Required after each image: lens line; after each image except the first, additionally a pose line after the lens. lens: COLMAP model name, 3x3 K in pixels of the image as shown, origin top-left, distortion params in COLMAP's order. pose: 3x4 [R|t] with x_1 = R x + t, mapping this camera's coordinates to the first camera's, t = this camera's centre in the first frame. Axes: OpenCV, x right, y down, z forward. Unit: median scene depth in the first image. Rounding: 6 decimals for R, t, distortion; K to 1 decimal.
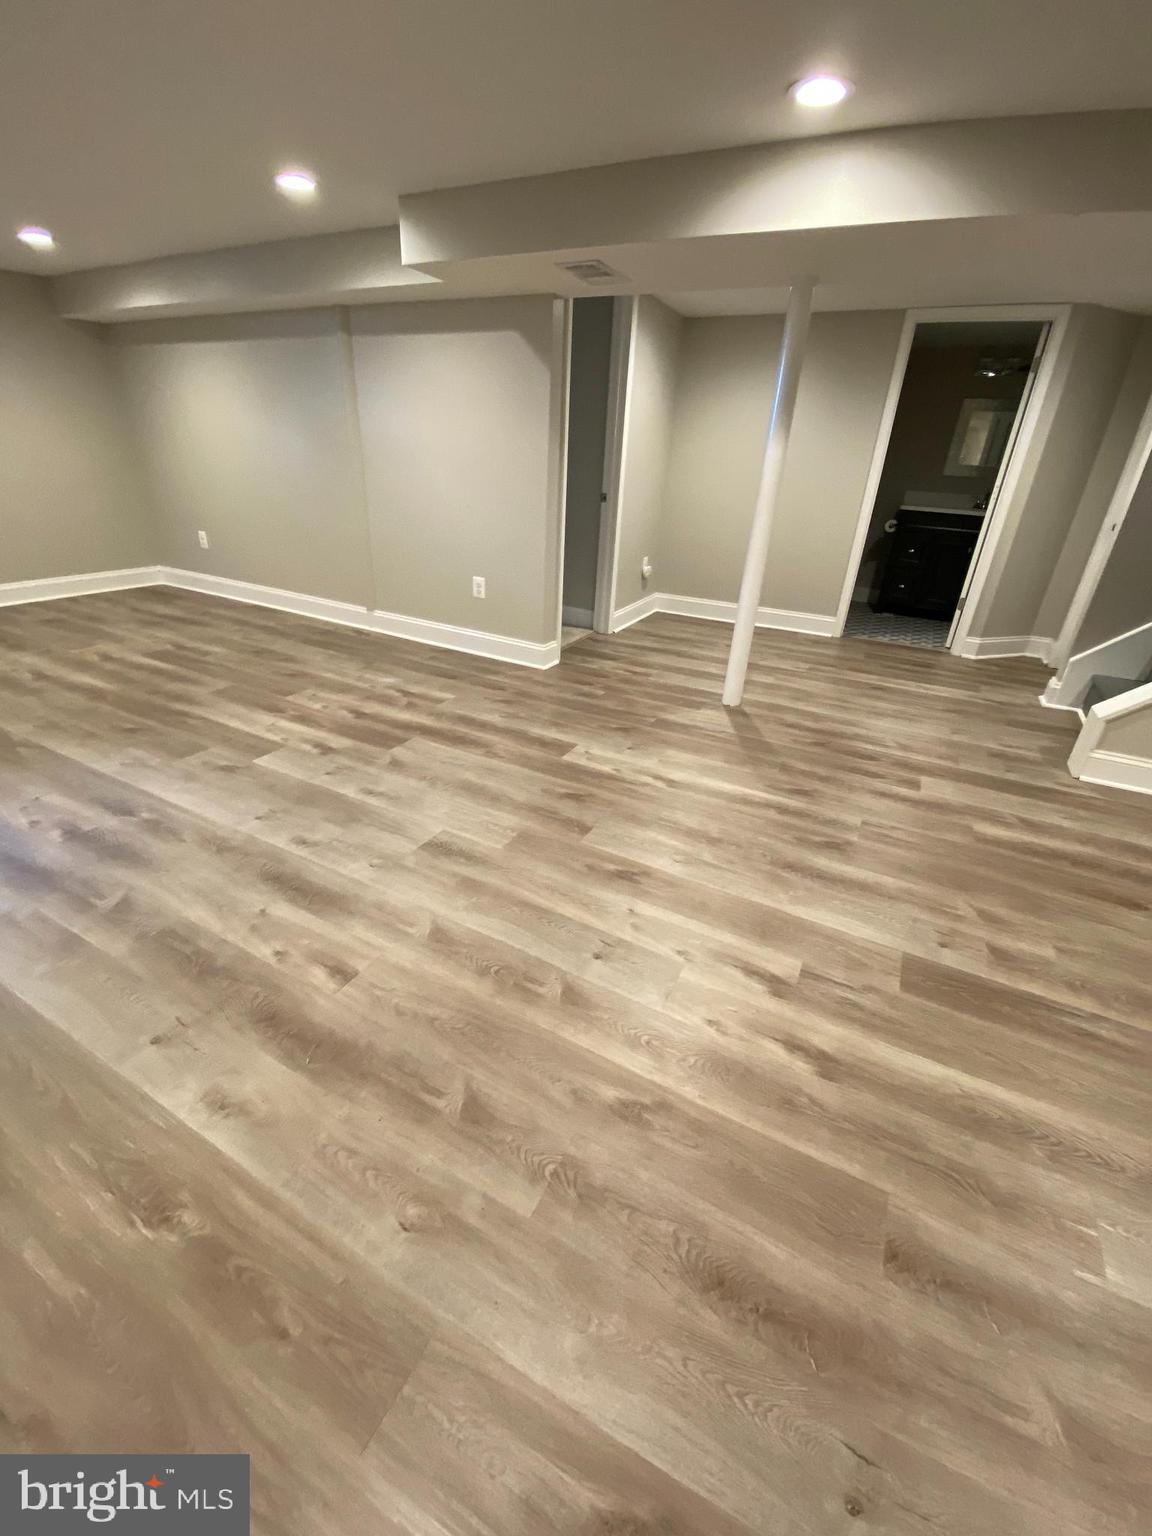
lens RADIAL K [[621.0, 0, 572.6], [0, 621.0, 765.9], [0, 0, 1]] dist [0.035472, -0.027532]
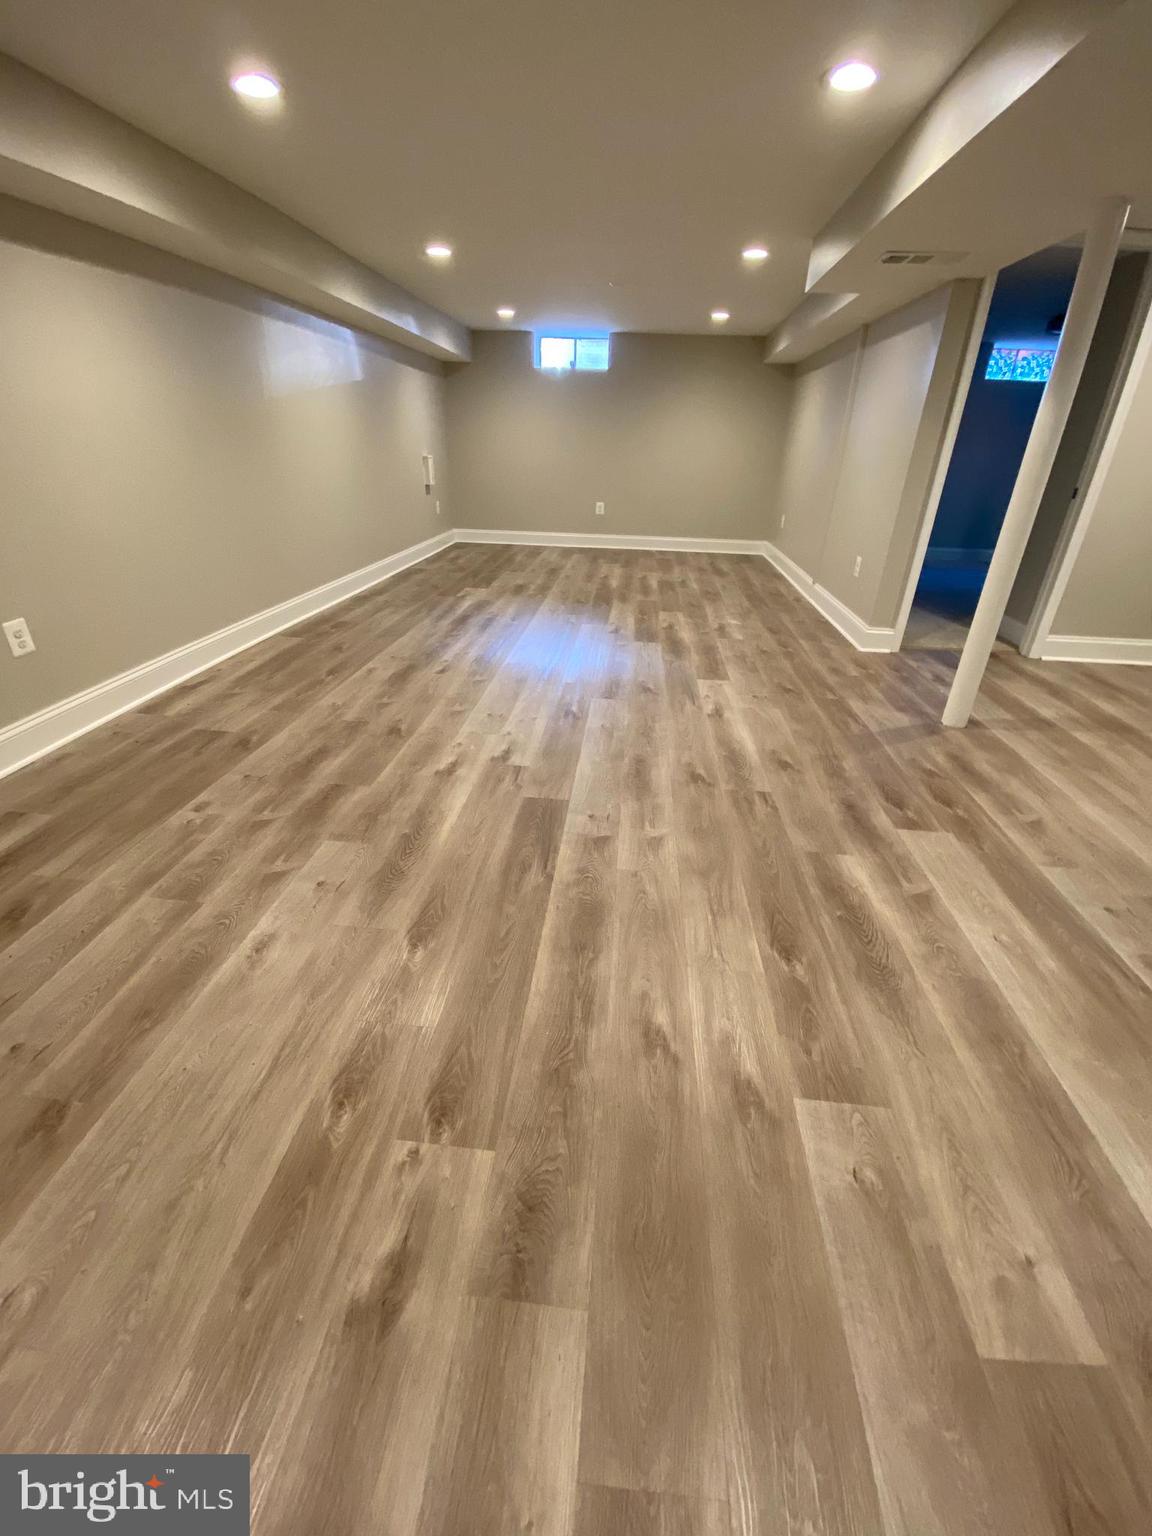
lens RADIAL K [[621.0, 0, 572.6], [0, 621.0, 765.9], [0, 0, 1]] dist [0.035472, -0.027532]
pose [[0.363781, 0.390924, -0.845483, 1.063843], [-0.416434, 0.880169, 0.227785, -0.040331], [0.833214, 0.269224, 0.482983, 0.249136]]
